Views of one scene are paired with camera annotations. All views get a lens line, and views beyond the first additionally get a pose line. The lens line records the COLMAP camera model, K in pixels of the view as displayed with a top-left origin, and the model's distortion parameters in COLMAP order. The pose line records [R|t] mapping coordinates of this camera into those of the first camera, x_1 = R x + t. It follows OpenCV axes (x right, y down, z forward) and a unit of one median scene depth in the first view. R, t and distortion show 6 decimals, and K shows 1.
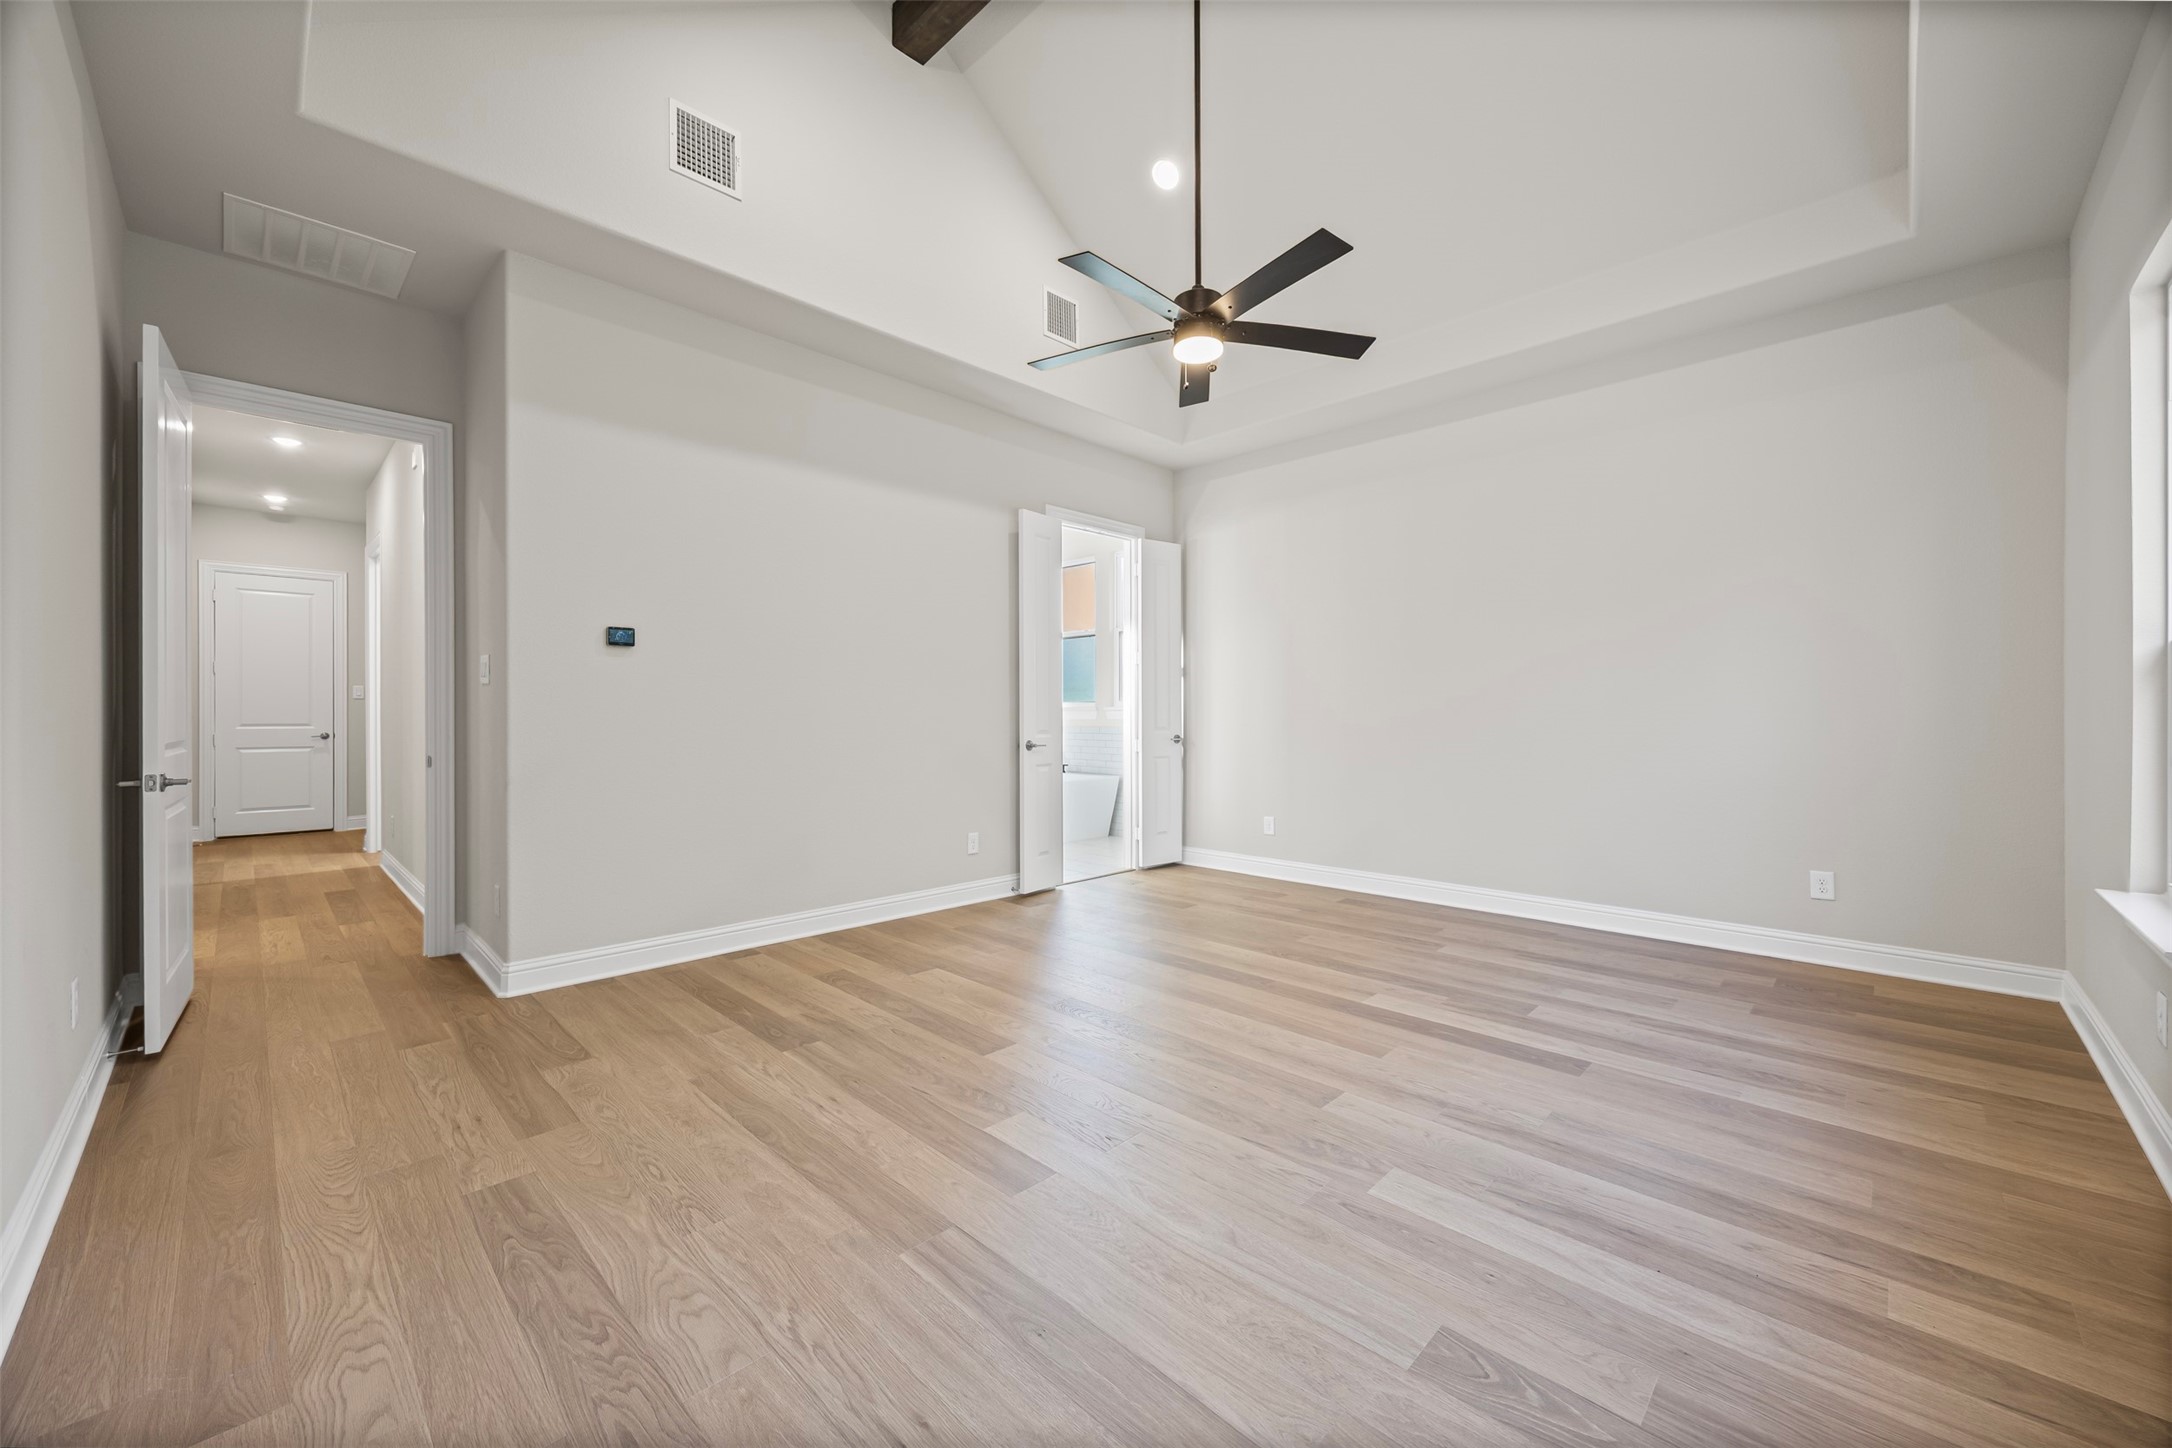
lens RADIAL K [[828.1, 0, 1075.7], [0, 828.1, 712.8], [0, 0, 1]] dist [-0.000899, -0.000095]
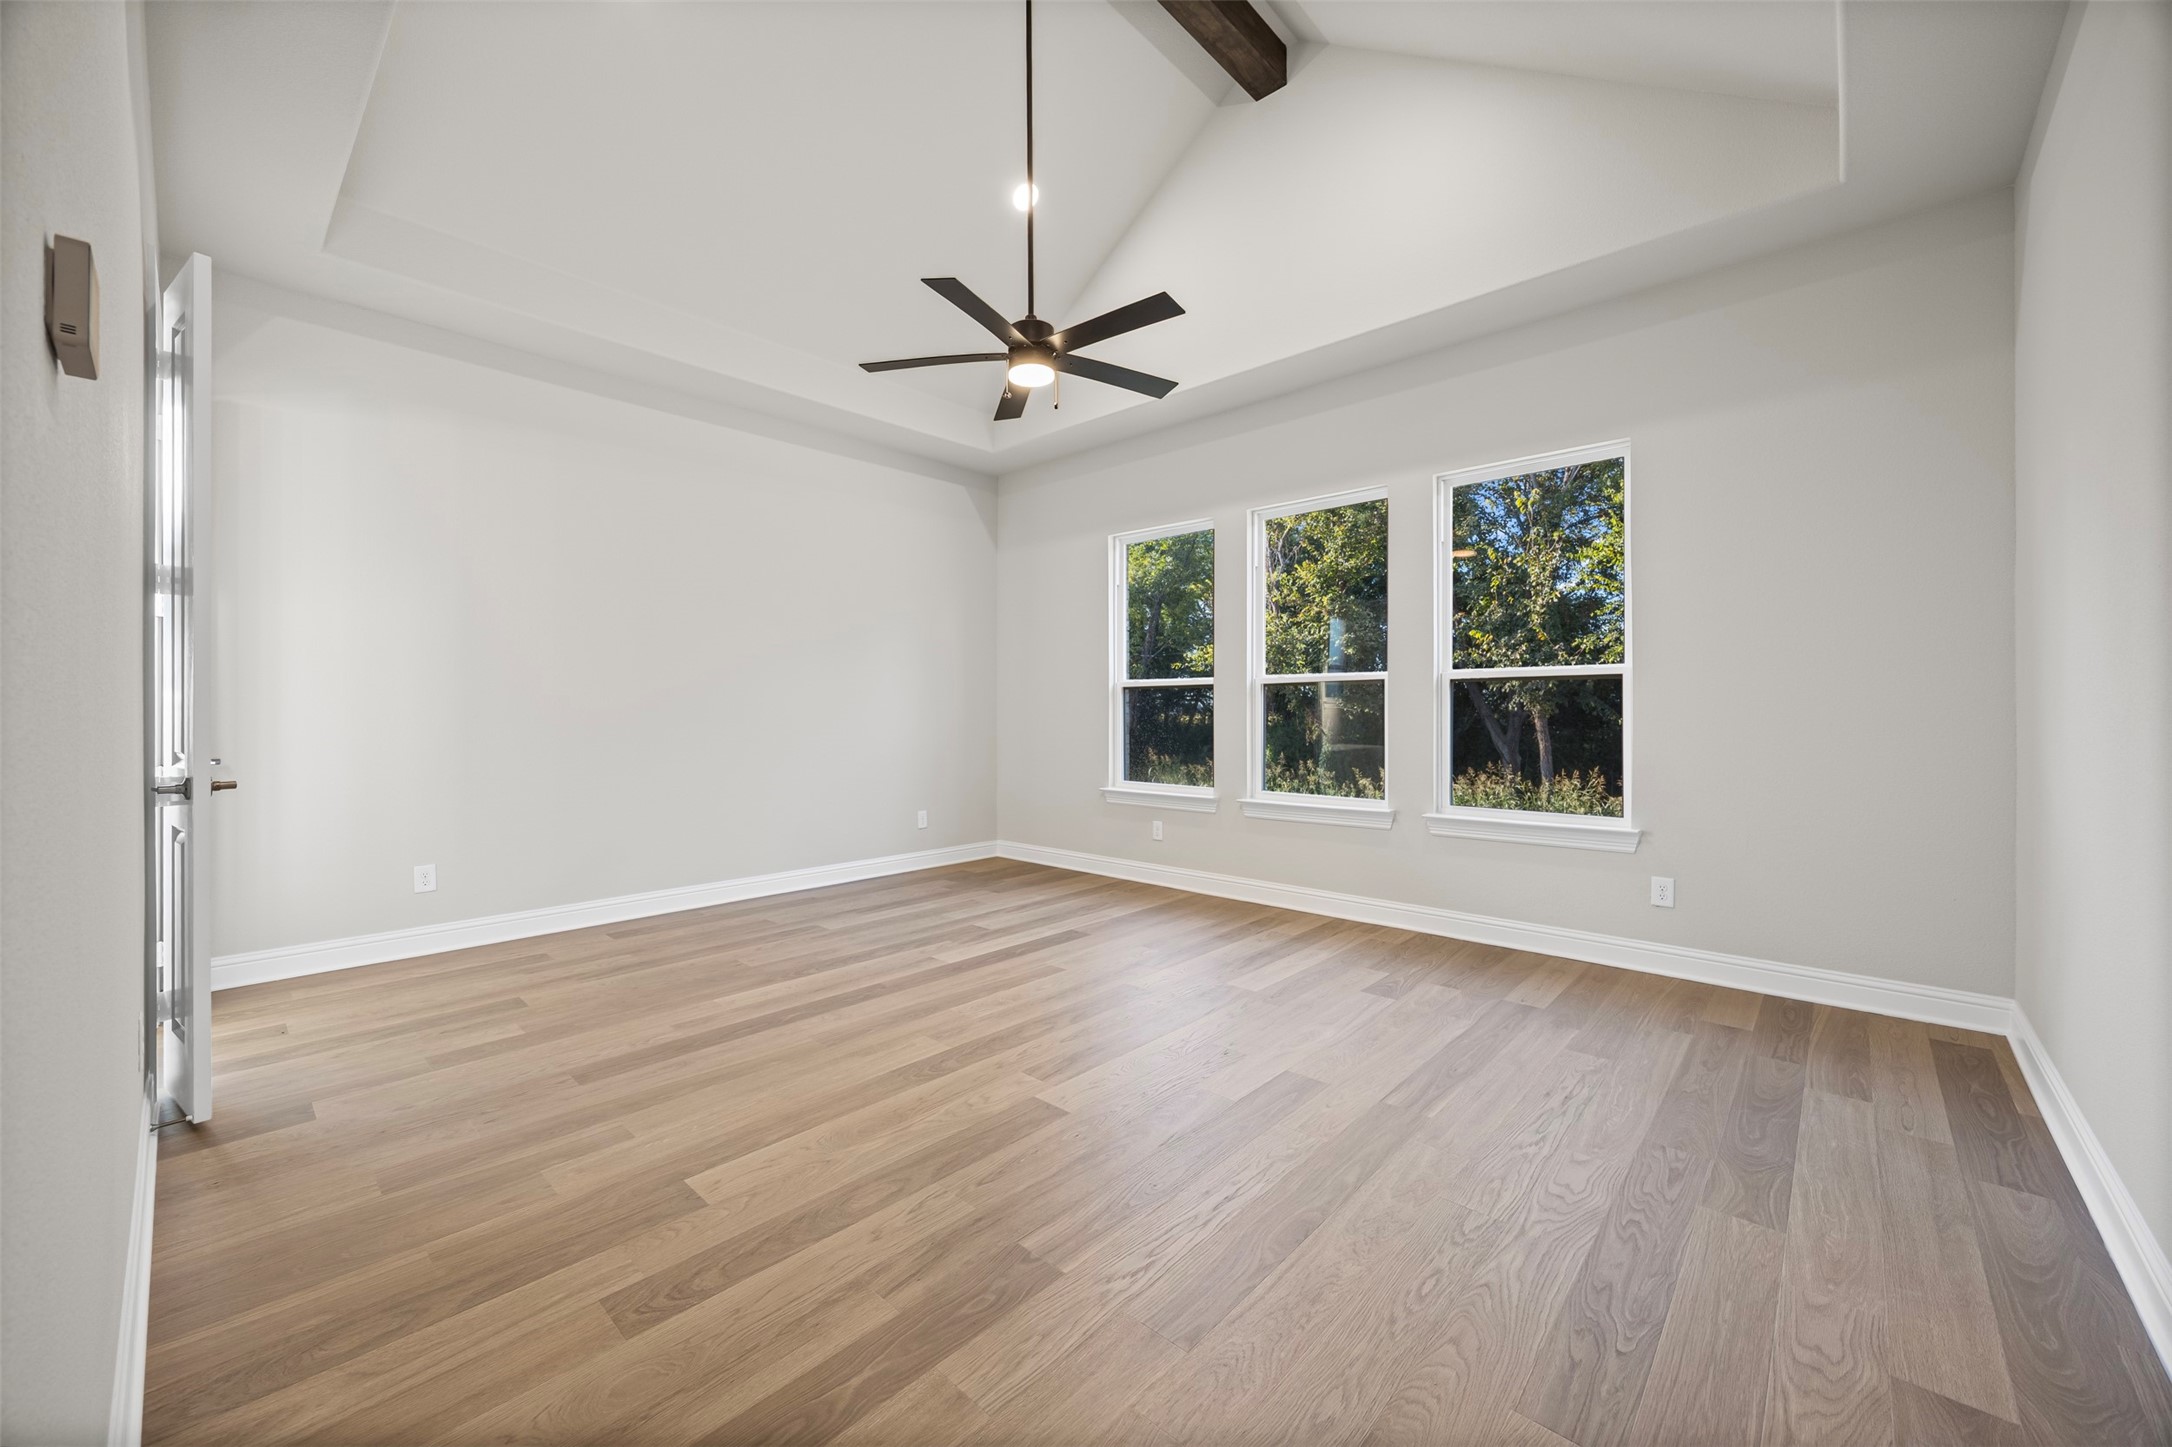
lens RADIAL K [[828.1, 0, 1075.7], [0, 828.1, 712.3], [0, 0, 1]] dist [-0.000899, -0.000095]
pose [[-0.030440, -0.000883, 0.999536, -0.957475], [-0.000801, 0.999999, 0.000859, -0.002345], [-0.999536, -0.000775, -0.030441, 1.006495]]
